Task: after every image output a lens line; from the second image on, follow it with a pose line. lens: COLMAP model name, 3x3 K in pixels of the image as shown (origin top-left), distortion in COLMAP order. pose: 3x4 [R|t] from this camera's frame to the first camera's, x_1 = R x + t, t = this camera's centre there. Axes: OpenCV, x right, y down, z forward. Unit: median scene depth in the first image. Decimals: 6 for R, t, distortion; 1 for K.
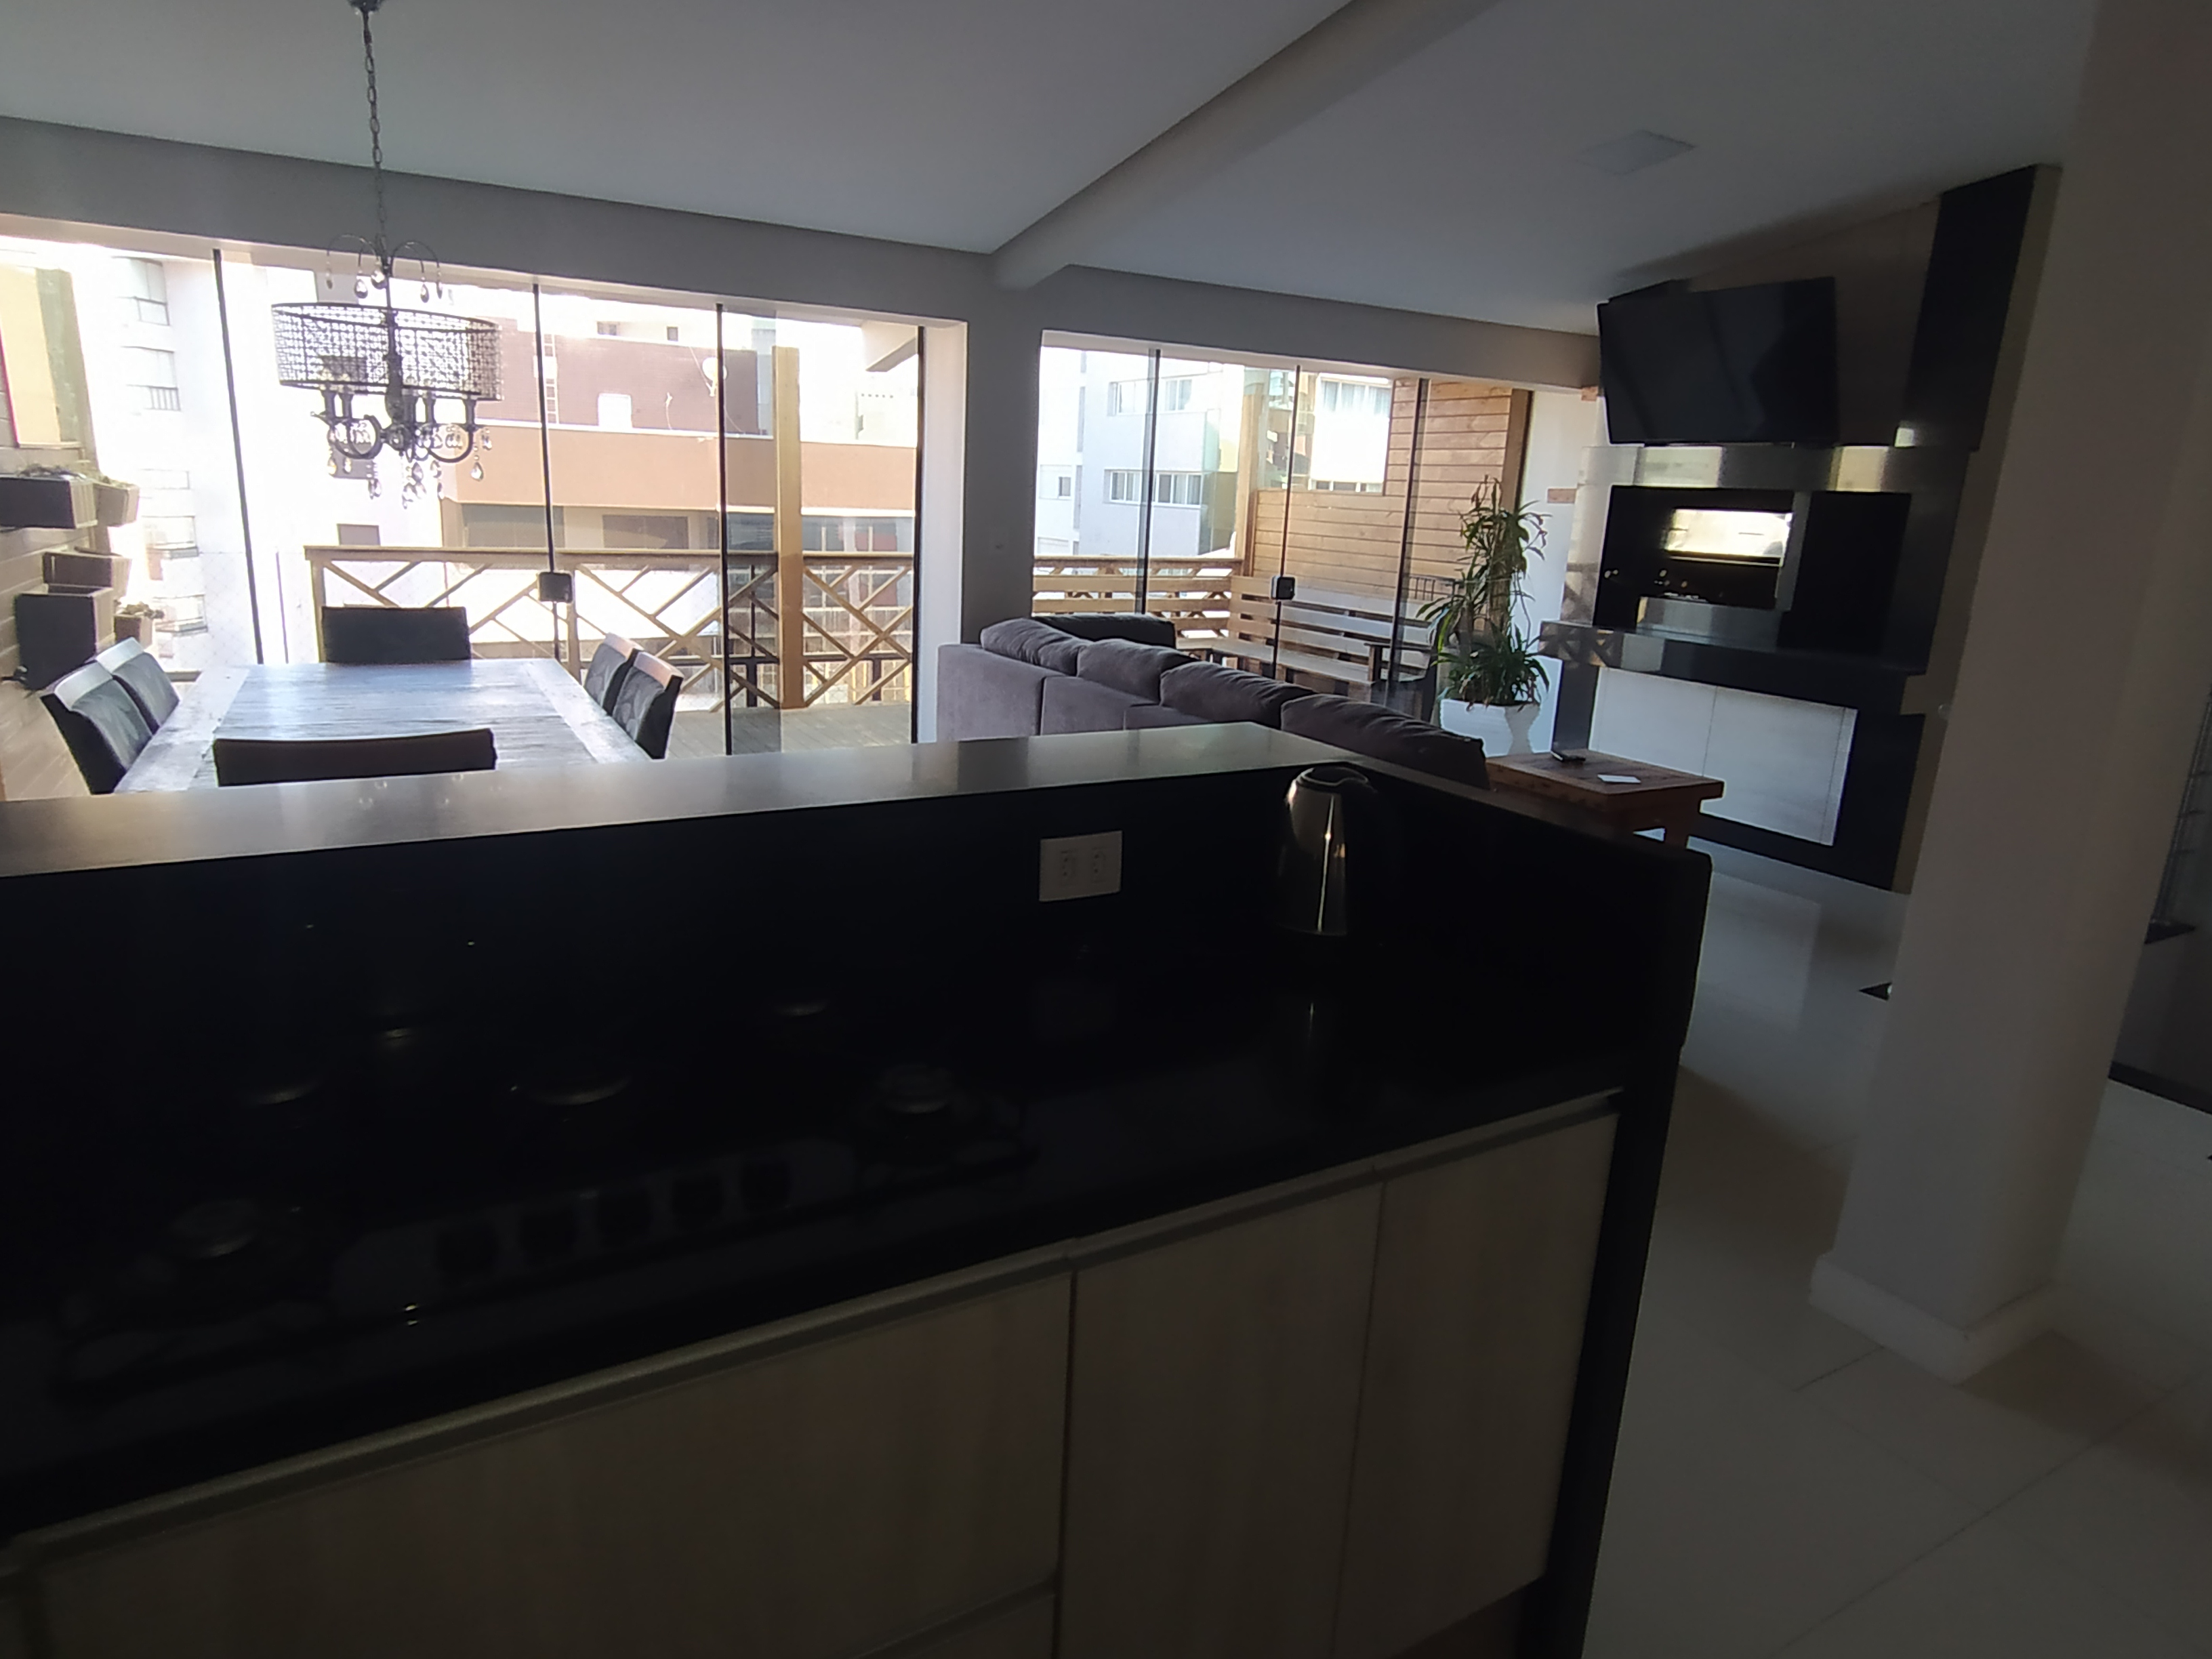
lens RADIAL K [[1312.4, 0, 1101.7], [0, 1312.4, 816.3], [0, 0, 1]] dist [-0.000913, 0.005876]
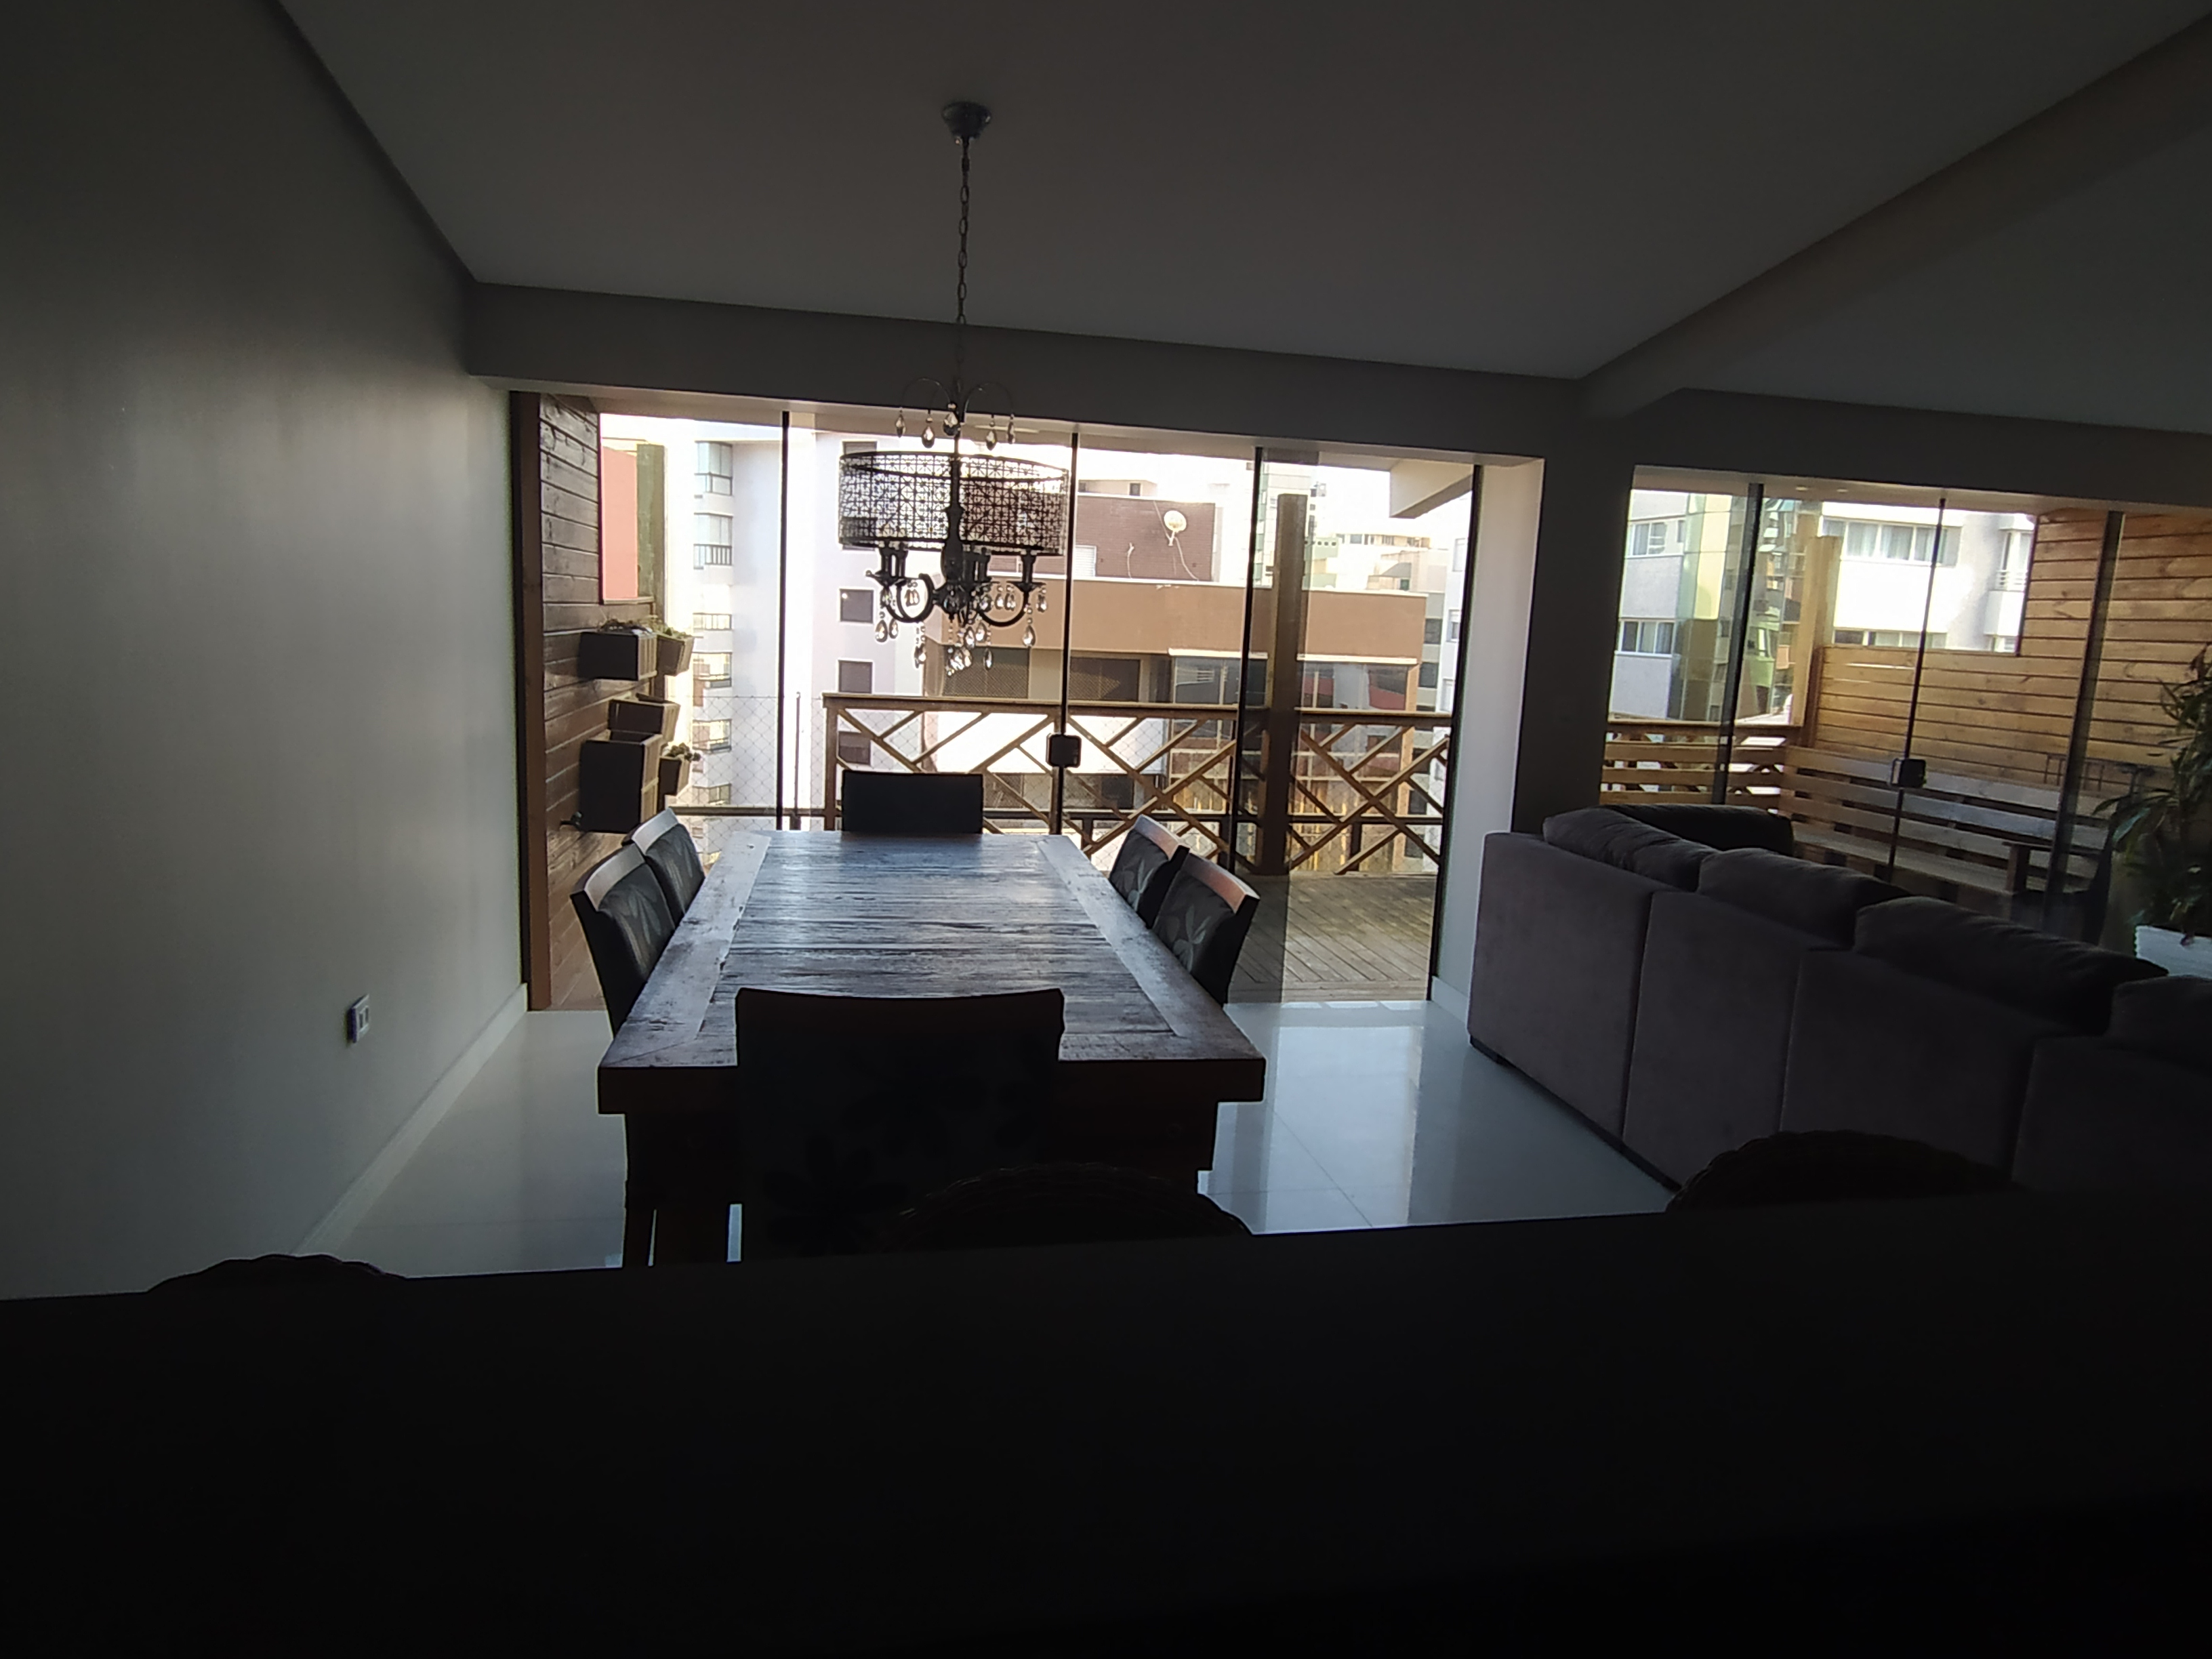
lens RADIAL K [[1312.4, 0, 1101.7], [0, 1312.4, 816.3], [0, 0, 1]] dist [-0.000913, 0.005876]
pose [[0.949283, 0.049997, -0.310421, -0.084392], [-0.082391, 0.992333, -0.092129, -0.037684], [0.303435, 0.113032, 0.946124, 0.114272]]
